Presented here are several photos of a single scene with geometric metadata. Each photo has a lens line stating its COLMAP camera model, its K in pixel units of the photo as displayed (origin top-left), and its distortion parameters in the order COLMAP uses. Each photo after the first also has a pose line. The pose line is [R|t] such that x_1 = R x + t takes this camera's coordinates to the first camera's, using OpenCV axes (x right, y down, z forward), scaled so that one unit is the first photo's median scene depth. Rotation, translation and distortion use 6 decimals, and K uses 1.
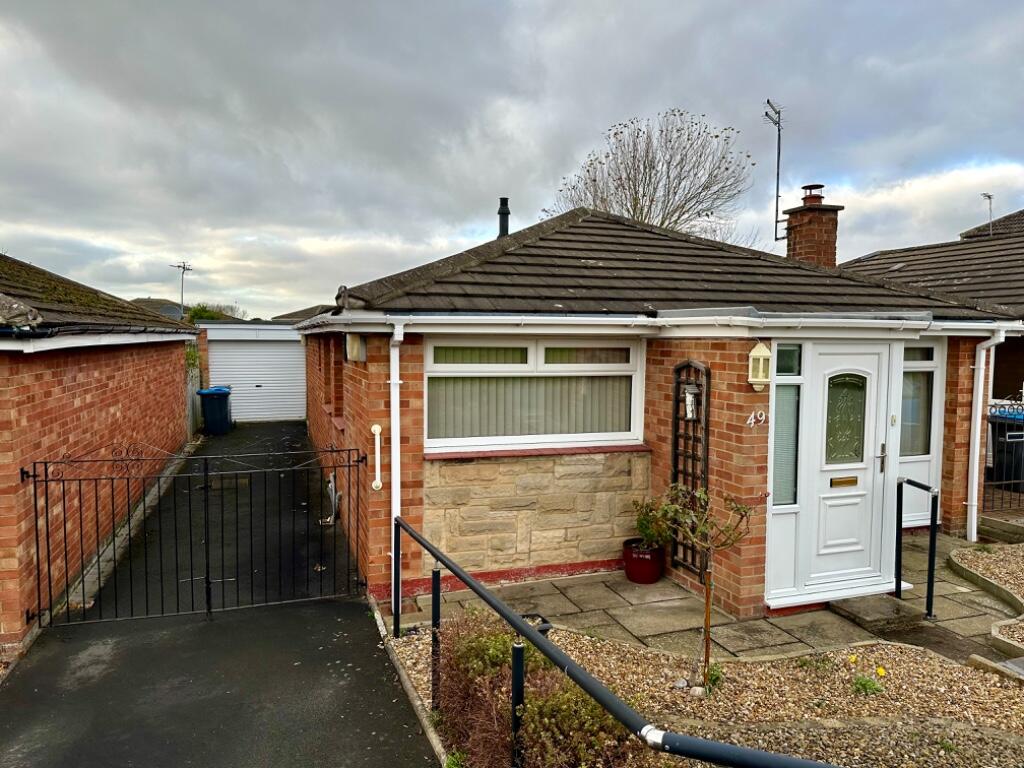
lens RADIAL K [[727.7, 0, 507.9], [0, 727.7, 380.2], [0, 0, 1]] dist [0.052415, -0.039038]
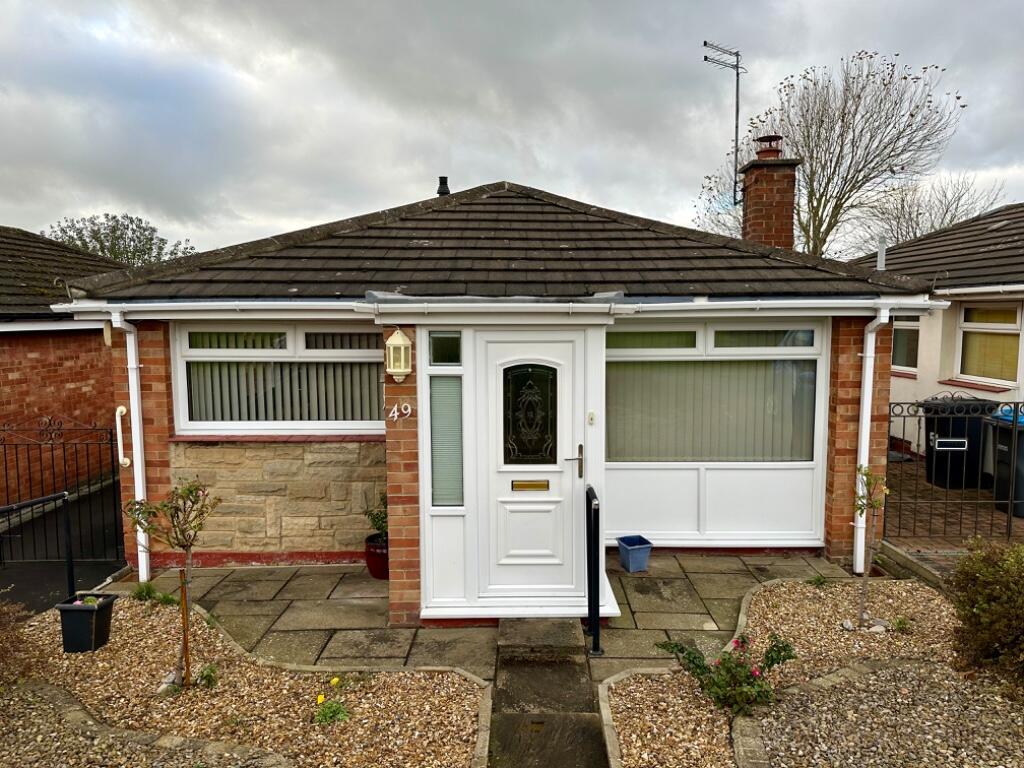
lens RADIAL K [[727.7, 0, 515.9], [0, 727.7, 390.1], [0, 0, 1]] dist [0.052415, -0.039038]
pose [[0.945480, 0.021135, -0.324994, 0.664461], [-0.008810, 0.999187, 0.039350, -0.009404], [0.325562, -0.034342, 0.944897, 0.160373]]
